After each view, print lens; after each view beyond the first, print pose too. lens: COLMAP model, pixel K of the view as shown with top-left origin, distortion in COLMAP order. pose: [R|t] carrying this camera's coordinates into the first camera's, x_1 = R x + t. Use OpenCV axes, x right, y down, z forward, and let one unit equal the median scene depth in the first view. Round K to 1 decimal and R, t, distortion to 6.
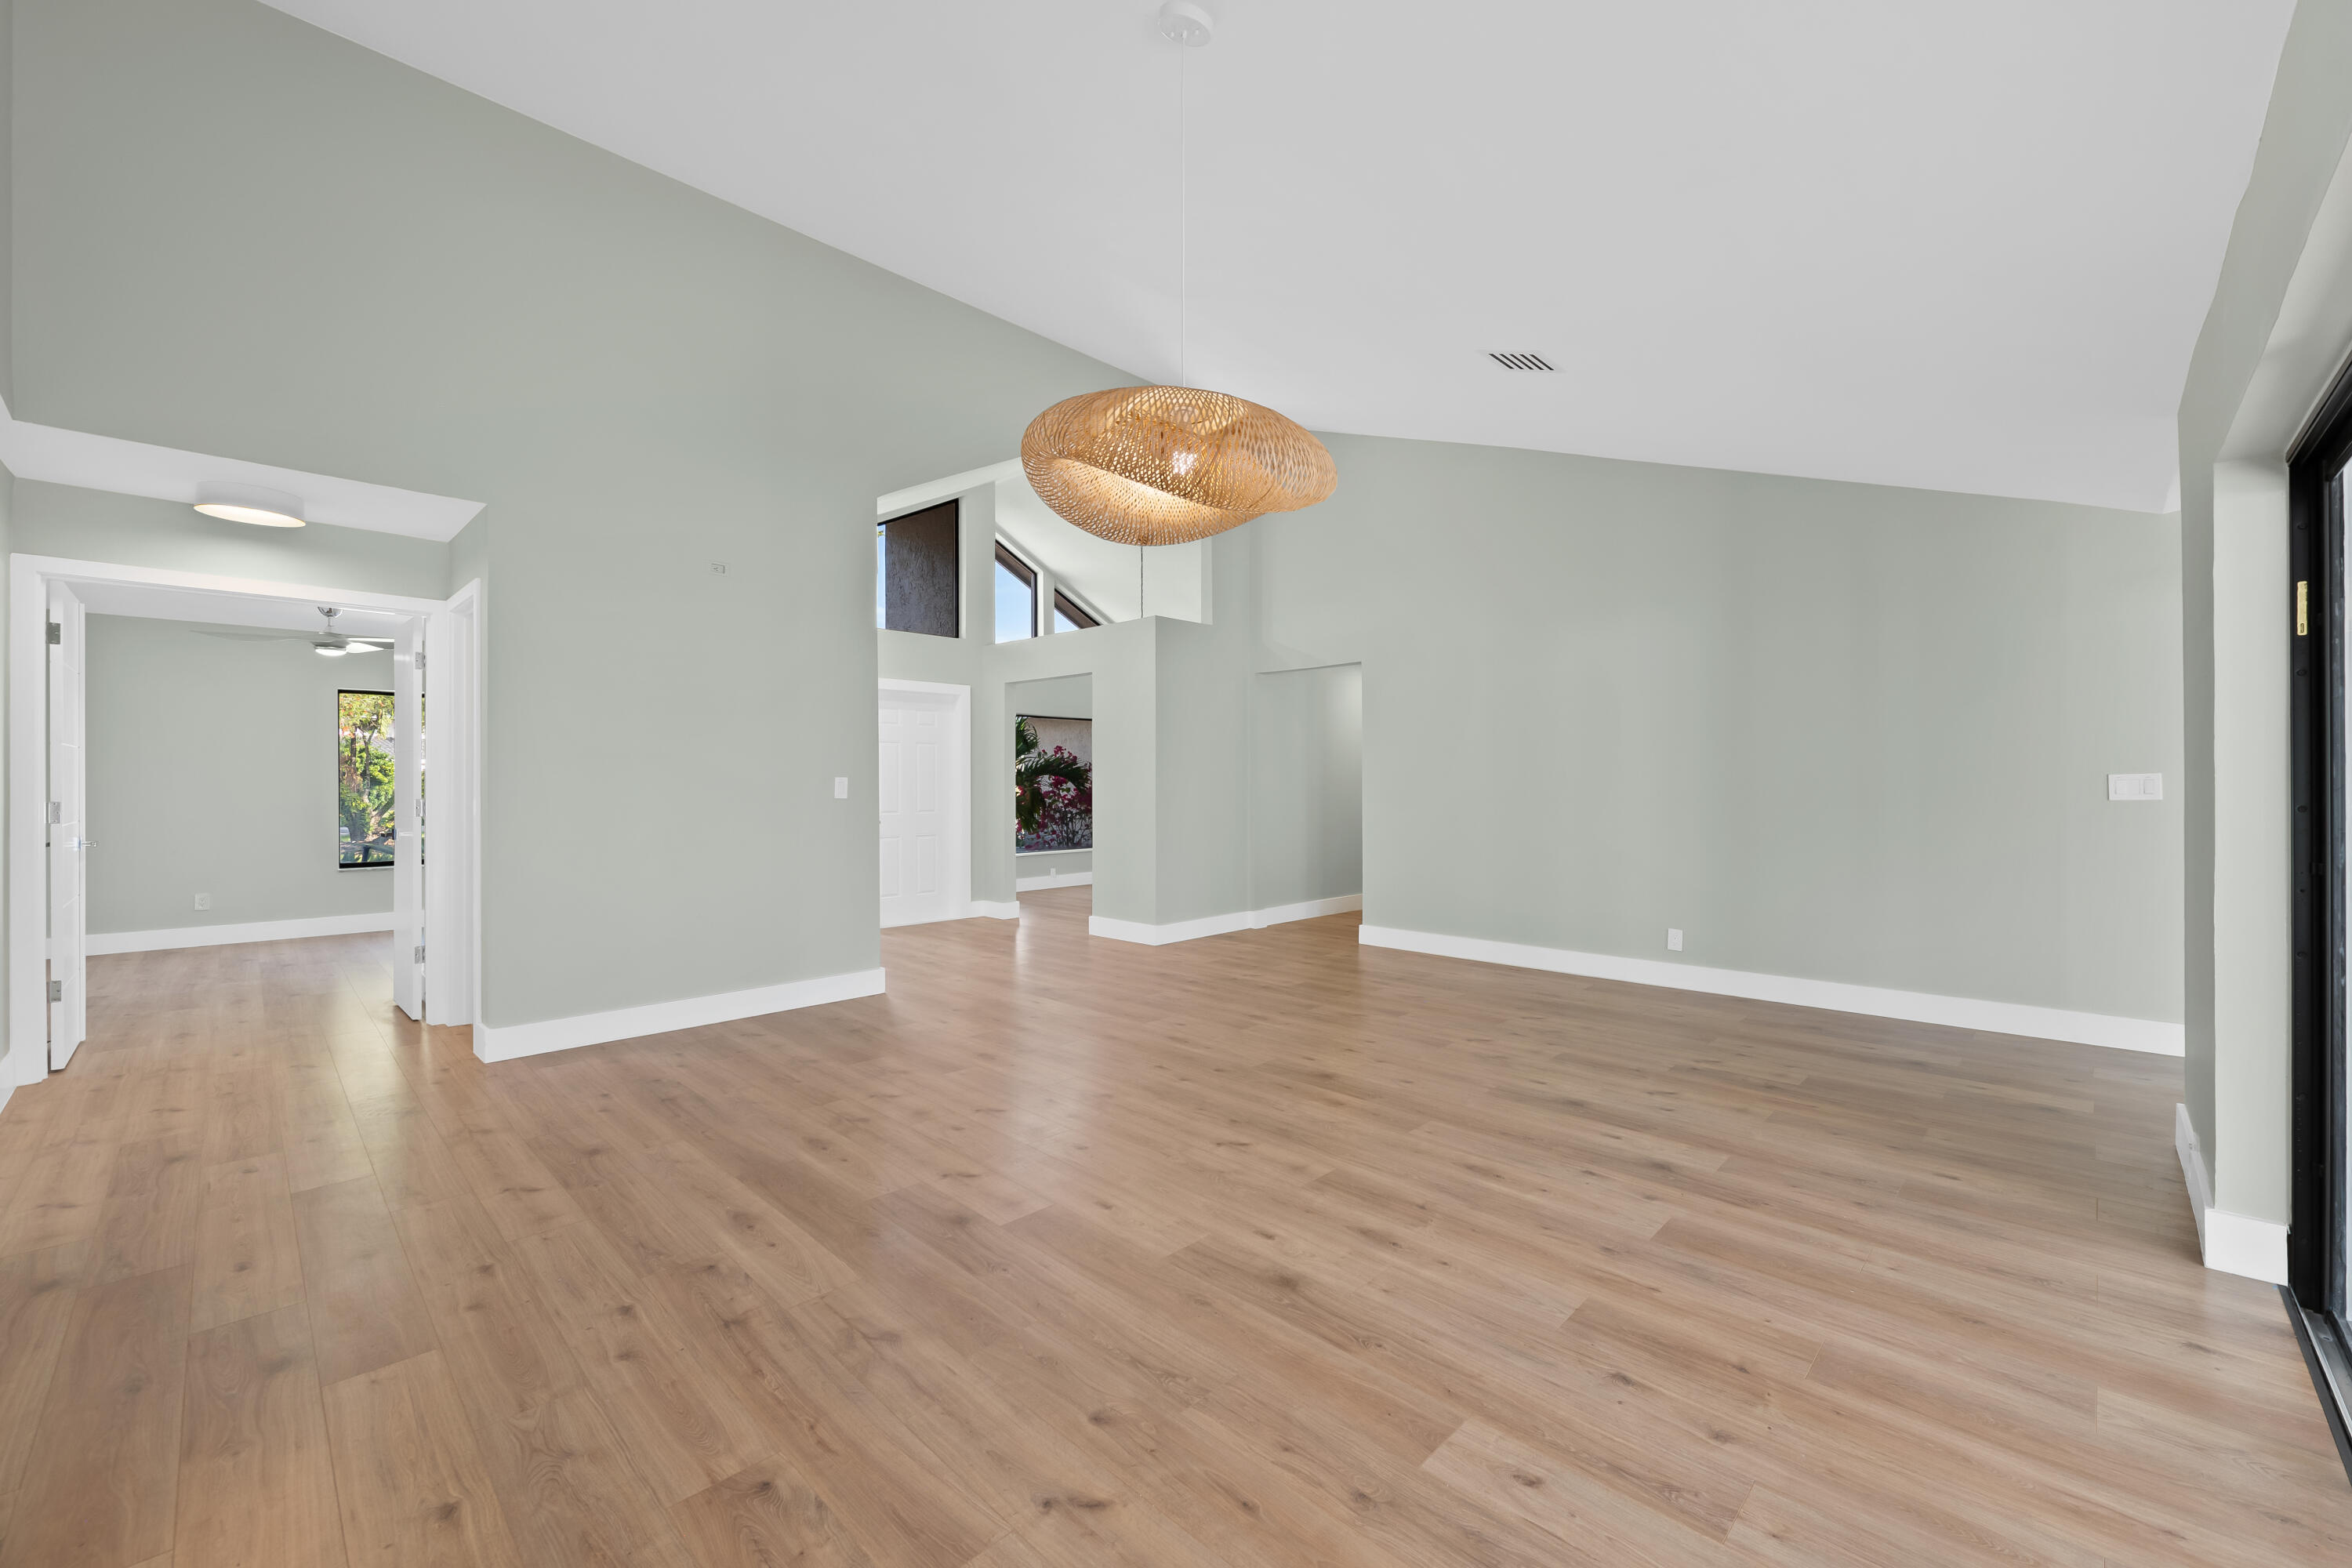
lens RADIAL K [[939.2, 0, 1177.2], [0, 939.2, 782.9], [0, 0, 1]] dist [0.003641, -0.000481]
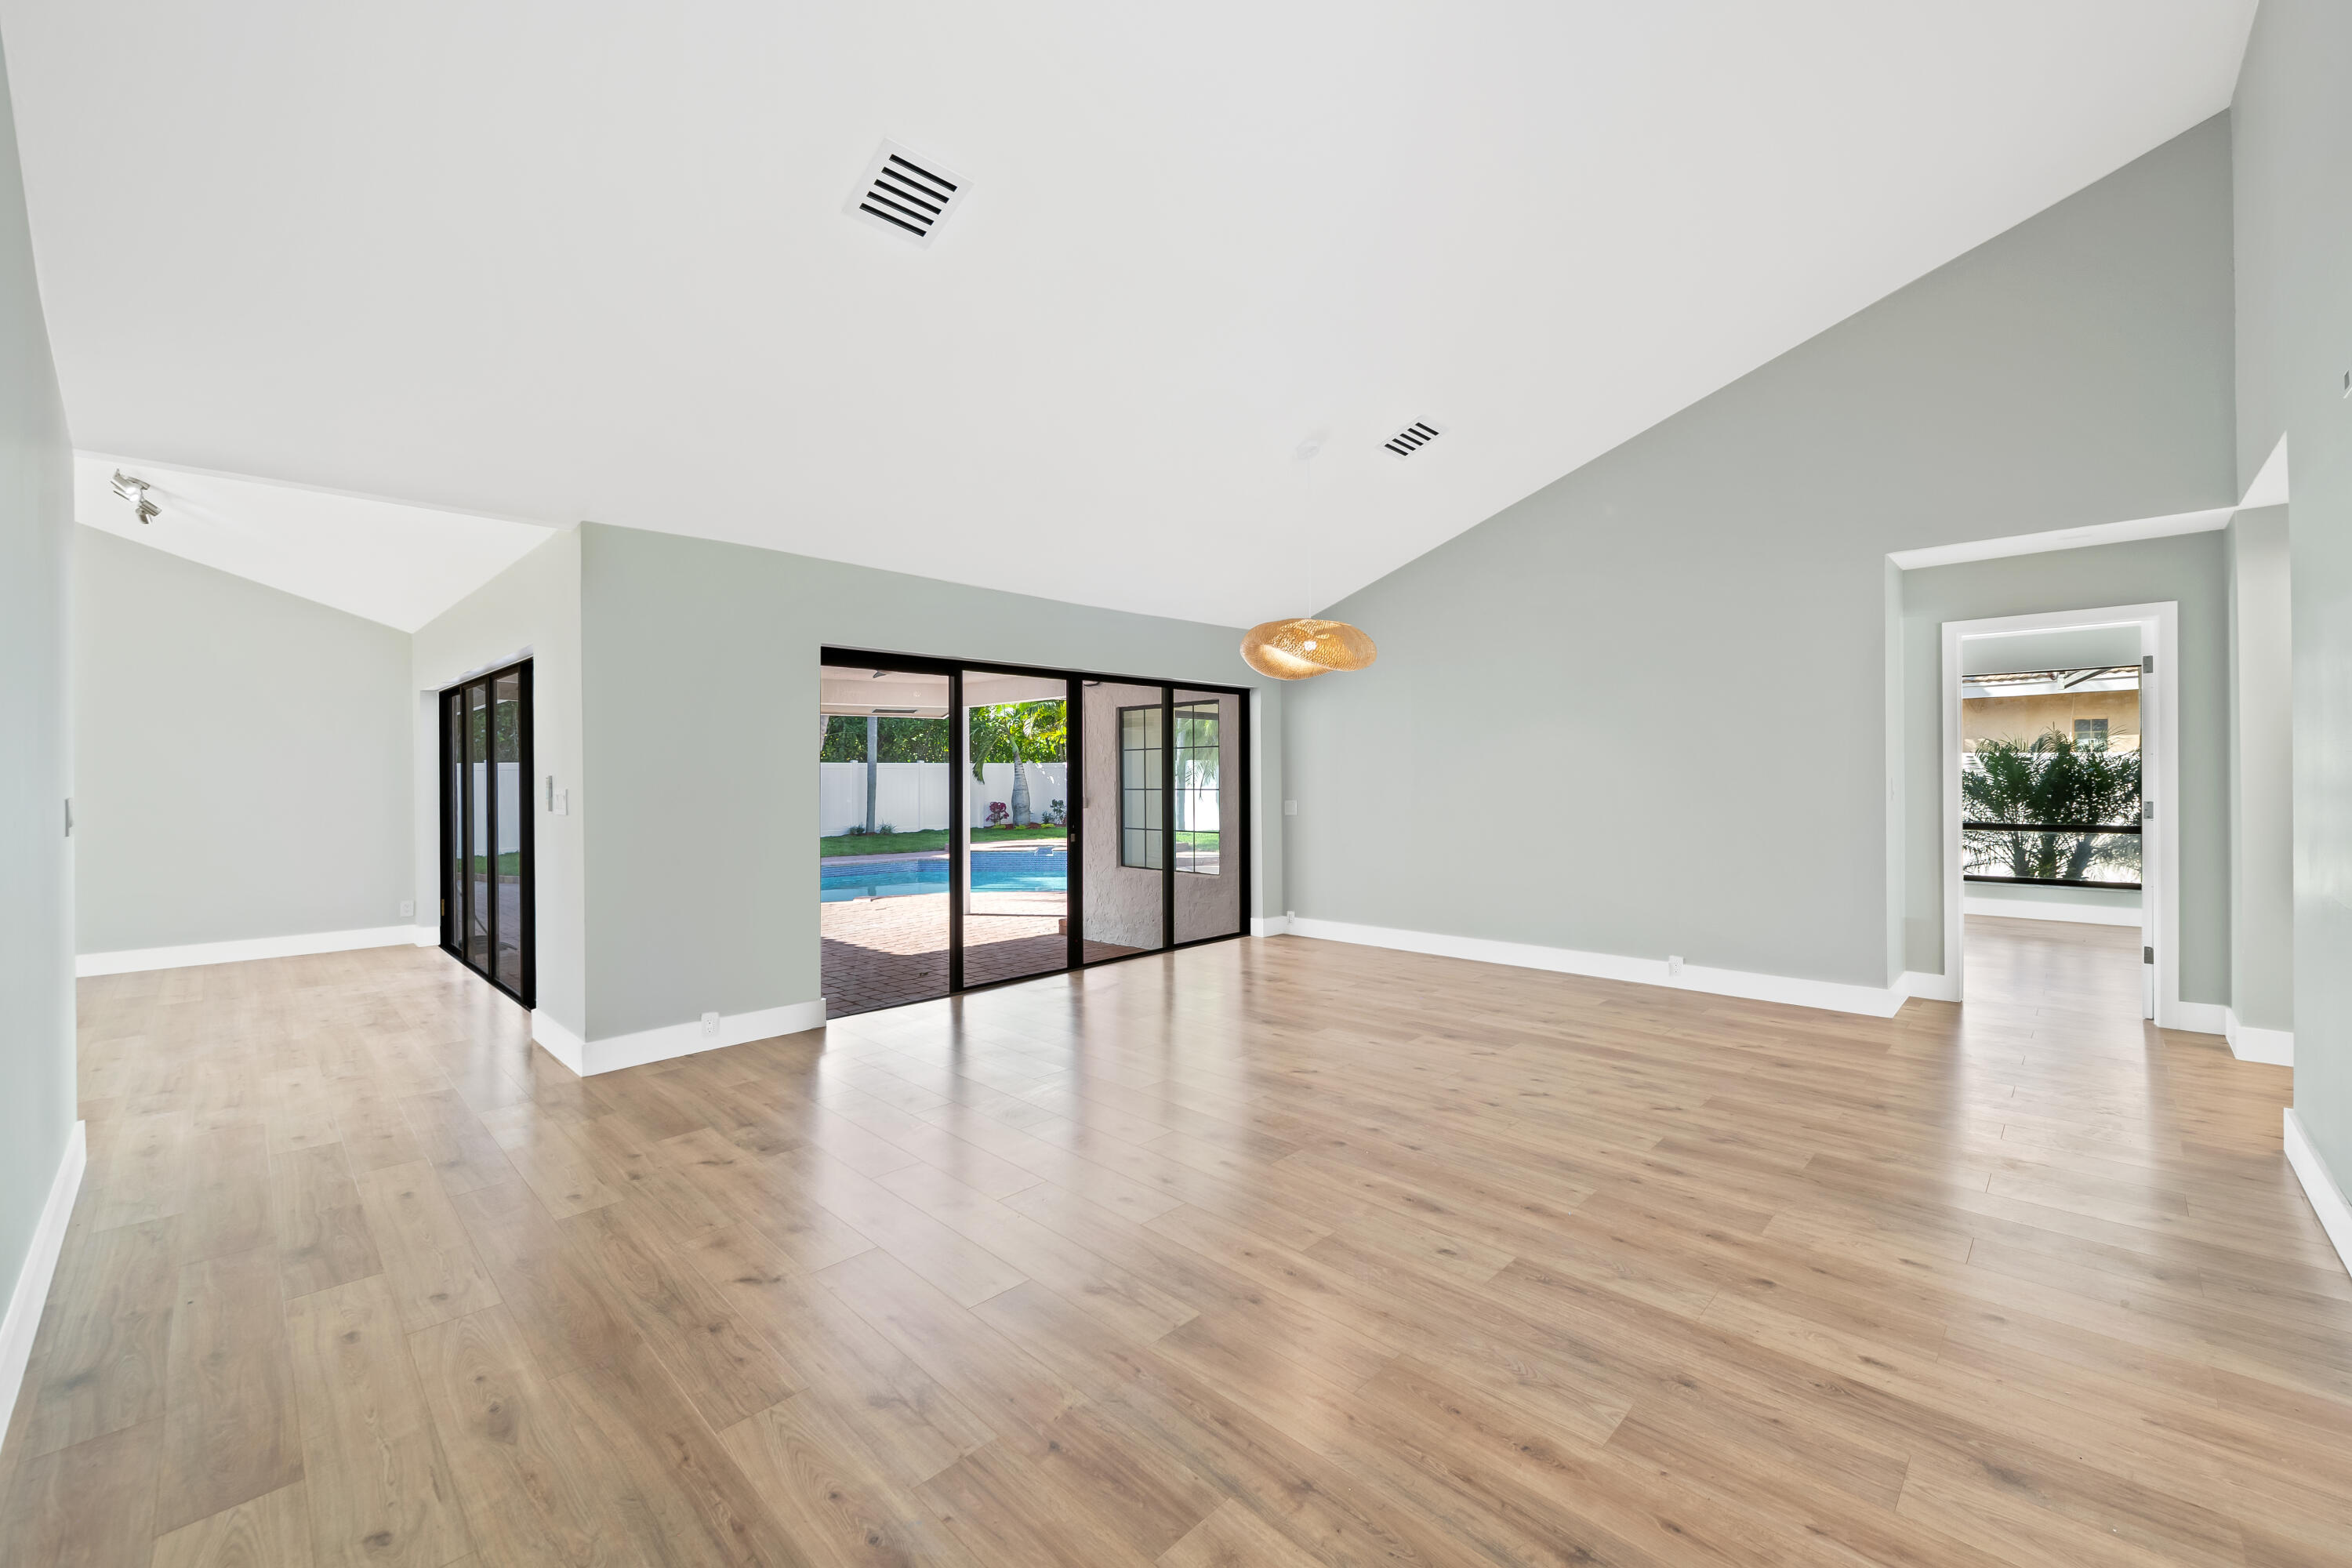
lens RADIAL K [[939.2, 0, 1178.2], [0, 939.2, 777.3], [0, 0, 1]] dist [0.003641, -0.000481]
pose [[-0.999945, 0.009748, -0.003984, 0.261935], [0.009730, 0.999942, 0.004670, -0.031986], [0.004029, 0.004631, -0.999981, 2.559248]]
